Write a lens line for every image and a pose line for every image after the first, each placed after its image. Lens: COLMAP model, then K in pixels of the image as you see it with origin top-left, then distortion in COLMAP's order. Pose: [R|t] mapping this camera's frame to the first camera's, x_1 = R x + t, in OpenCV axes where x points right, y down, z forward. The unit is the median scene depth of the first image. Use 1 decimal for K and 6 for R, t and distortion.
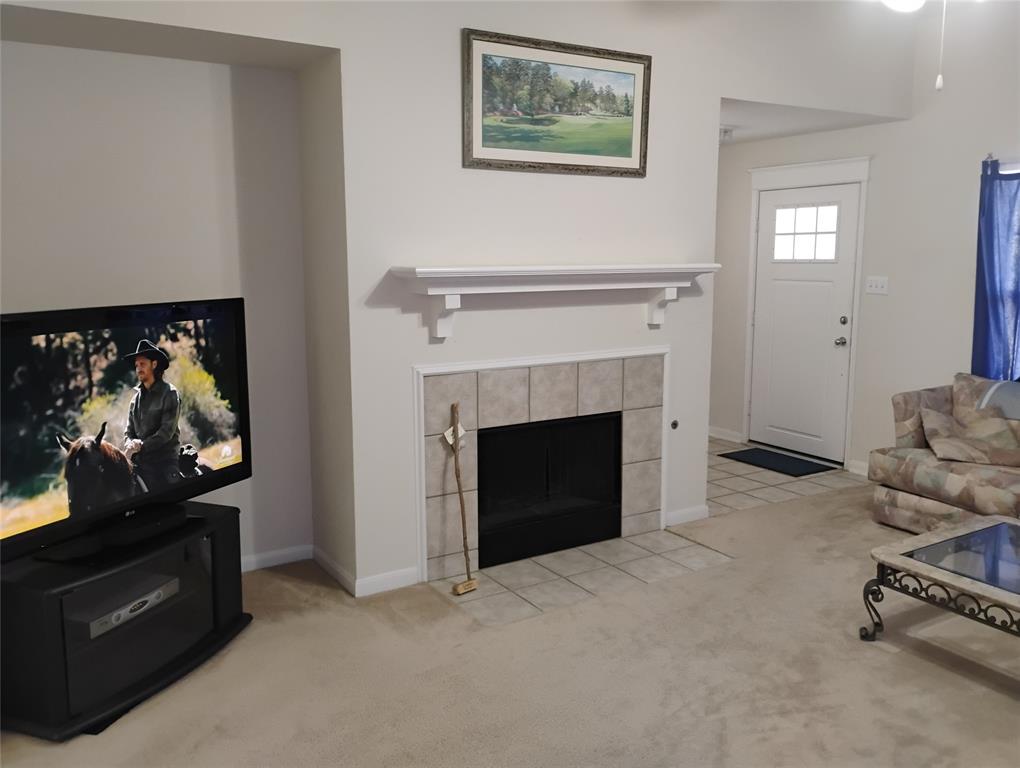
lens RADIAL K [[847.6, 0, 510.1], [0, 847.6, 371.7], [0, 0, 1]] dist [0.061896, -0.061391]
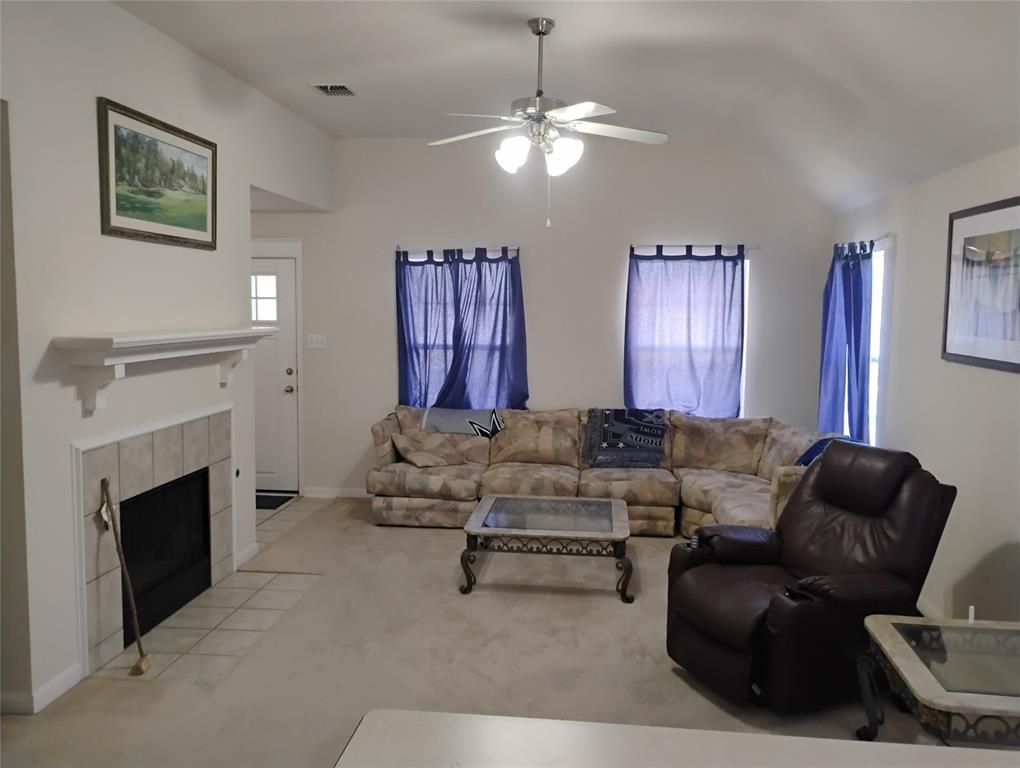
lens RADIAL K [[847.6, 0, 510.1], [0, 847.6, 371.7], [0, 0, 1]] dist [0.061896, -0.061391]
pose [[0.615973, -0.055498, 0.785810, -0.515259], [0.101913, 0.994747, -0.009632, -0.024733], [-0.781147, 0.086017, 0.618393, 0.037574]]
